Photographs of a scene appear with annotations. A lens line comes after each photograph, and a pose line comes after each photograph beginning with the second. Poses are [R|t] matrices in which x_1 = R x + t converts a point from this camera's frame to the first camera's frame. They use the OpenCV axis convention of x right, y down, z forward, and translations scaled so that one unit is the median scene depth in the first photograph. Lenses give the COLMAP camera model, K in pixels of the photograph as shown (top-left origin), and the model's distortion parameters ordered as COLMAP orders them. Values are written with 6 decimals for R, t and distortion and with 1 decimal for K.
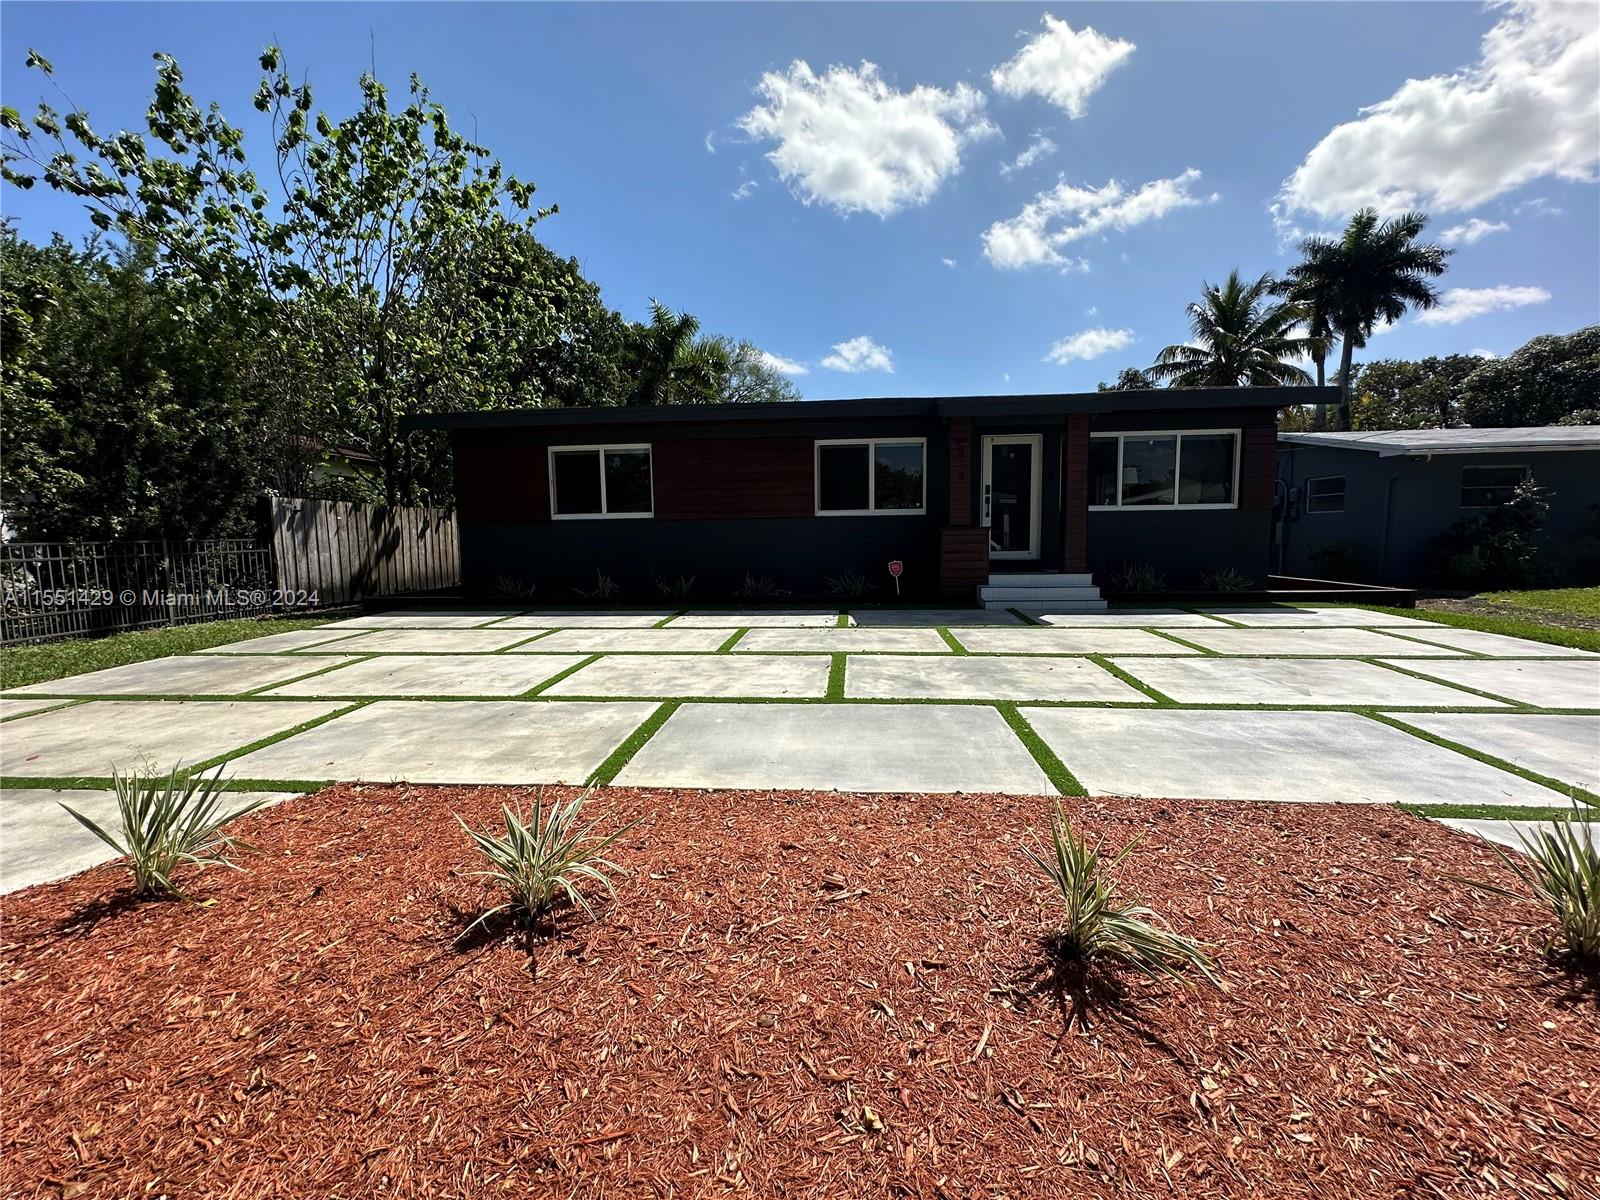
lens RADIAL K [[635.0, 0, 800.0], [0, 635.0, 600.0], [0, 0, 1]] dist [0.000273, 0.000149]
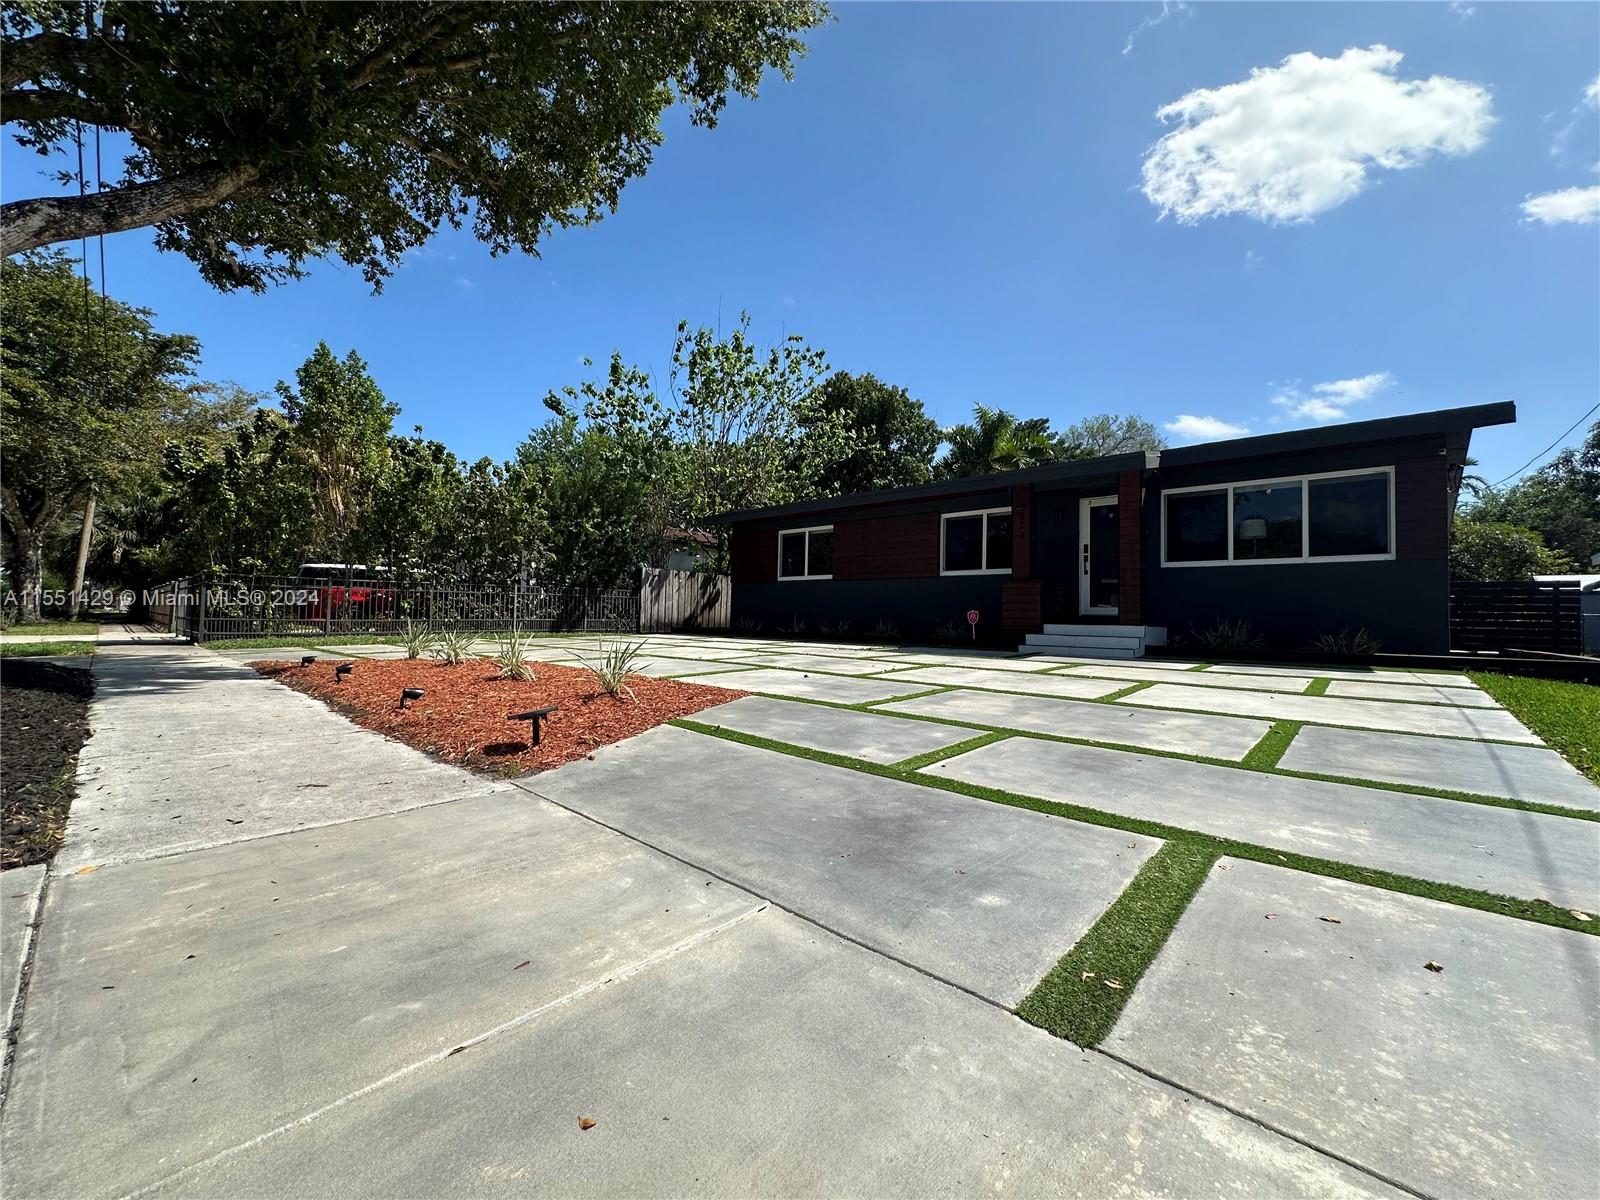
lens RADIAL K [[644.7, 0, 806.0], [0, 644.7, 601.1], [0, 0, 1]] dist [-0.000376, 0.000101]
pose [[0.796874, 0.012723, -0.604011, 0.572073], [-0.094279, 0.990148, -0.103526, 0.066948], [0.596744, 0.139443, 0.790223, -0.111187]]
